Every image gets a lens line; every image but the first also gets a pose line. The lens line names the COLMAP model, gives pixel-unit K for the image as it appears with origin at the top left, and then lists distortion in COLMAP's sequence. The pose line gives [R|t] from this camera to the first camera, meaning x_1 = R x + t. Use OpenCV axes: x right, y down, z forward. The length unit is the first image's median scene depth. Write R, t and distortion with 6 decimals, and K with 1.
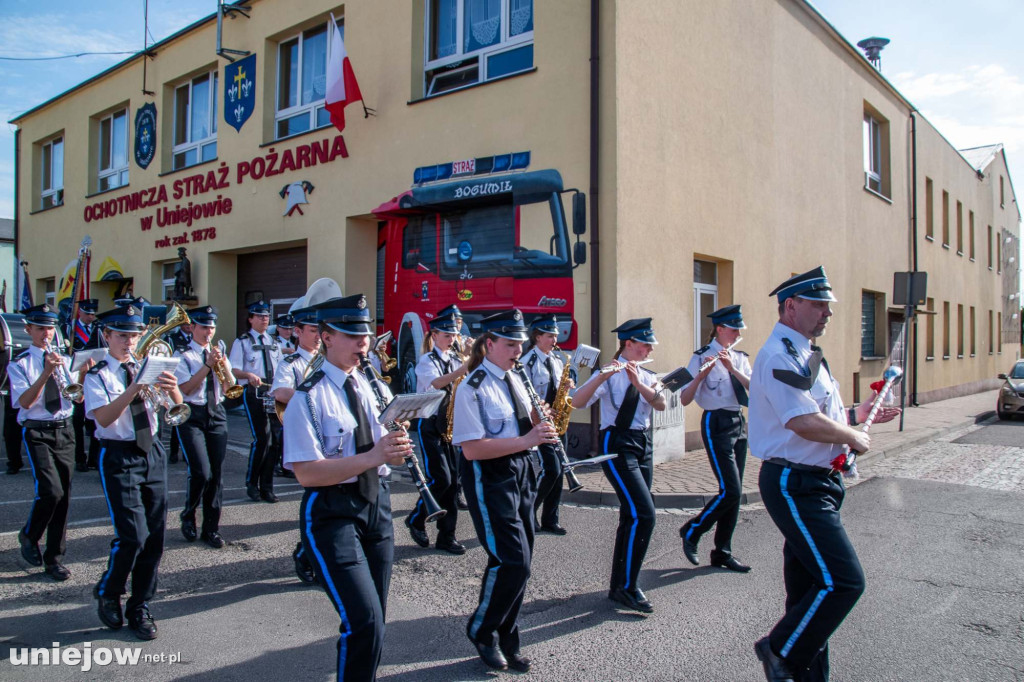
lens RADIAL K [[737.2, 0, 537.7], [0, 737.2, 333.7], [0, 0, 1]] dist [-0.132348, 0.024707]
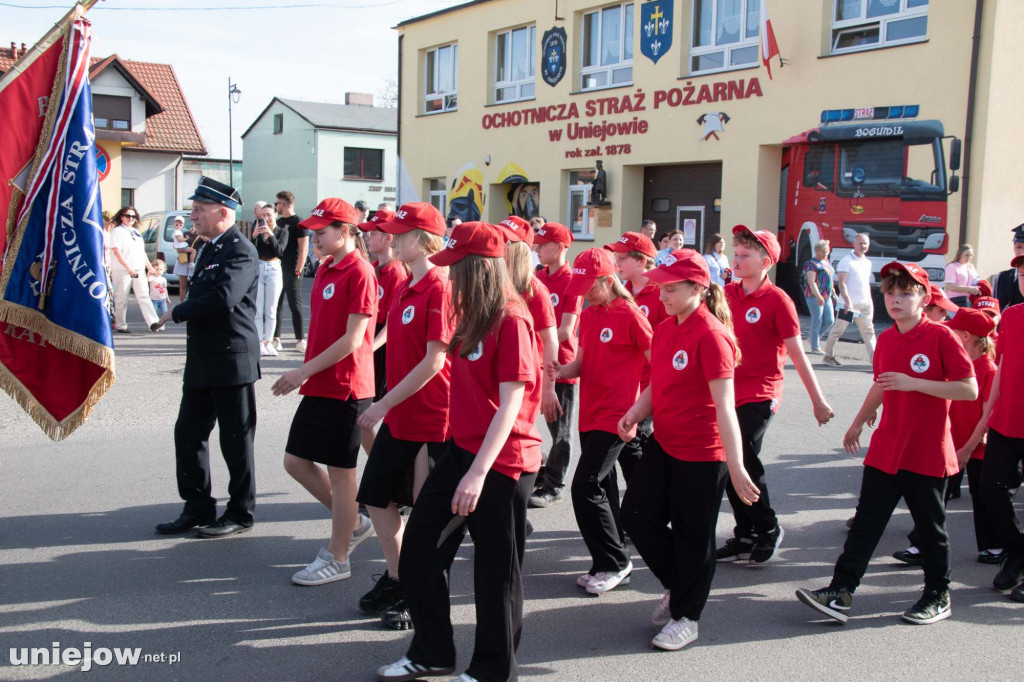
lens RADIAL K [[1185.3, 0, 506.8], [0, 1185.3, 338.0], [0, 0, 1]] dist [0.009080, 0.000000]
pose [[0.956301, 0.048907, -0.288264, -0.065815], [-0.022776, 0.995376, 0.093321, -0.007080], [0.291495, -0.082677, 0.952993, -1.028805]]
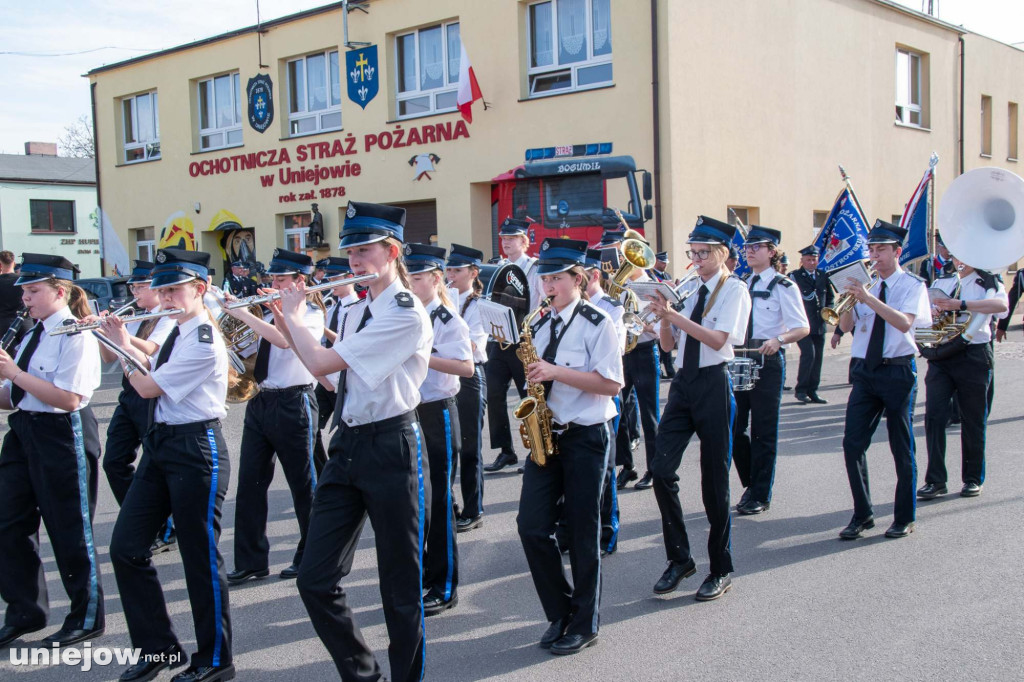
lens RADIAL K [[1185.3, 0, 512.9], [0, 1185.3, 342.1], [0, 0, 1]] dist [0.009080, 0.000000]
pose [[0.999225, -0.030150, -0.025319, -0.125595], [0.031735, 0.997400, 0.064698, -0.005410], [0.023303, -0.065451, 0.997584, -1.103788]]
